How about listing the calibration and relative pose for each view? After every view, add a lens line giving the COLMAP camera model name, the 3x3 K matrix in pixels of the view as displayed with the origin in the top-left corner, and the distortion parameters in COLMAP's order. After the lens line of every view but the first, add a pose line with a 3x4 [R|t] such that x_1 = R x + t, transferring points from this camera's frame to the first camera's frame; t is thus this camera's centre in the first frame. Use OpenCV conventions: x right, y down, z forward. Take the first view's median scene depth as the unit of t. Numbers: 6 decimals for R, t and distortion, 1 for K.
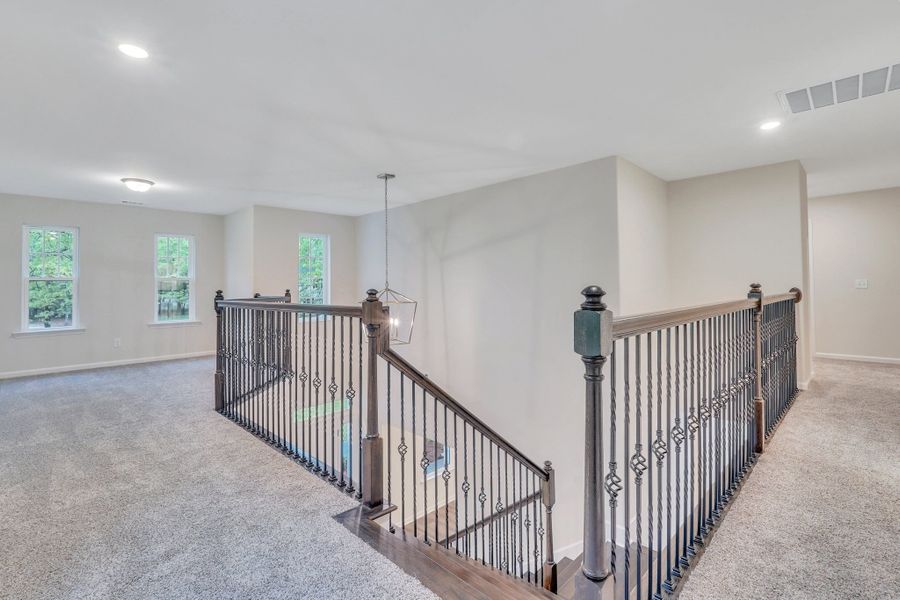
lens RADIAL K [[401.2, 0, 452.9], [0, 401.2, 292.7], [0, 0, 1]] dist [-0.002081, 0.000979]
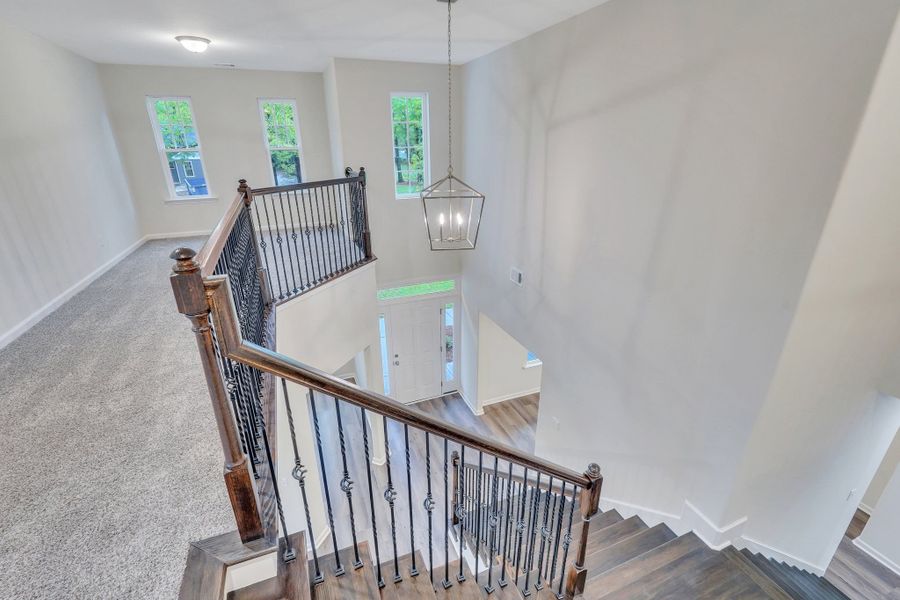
lens RADIAL K [[373.3, 0, 454.0], [0, 373.3, 296.7], [0, 0, 1]] dist [0.001661, 0.000566]
pose [[0.918813, 0.159362, -0.361092, 0.135725], [-0.013841, 0.927311, 0.374035, -0.060794], [0.394451, -0.338671, 0.854231, 0.302363]]
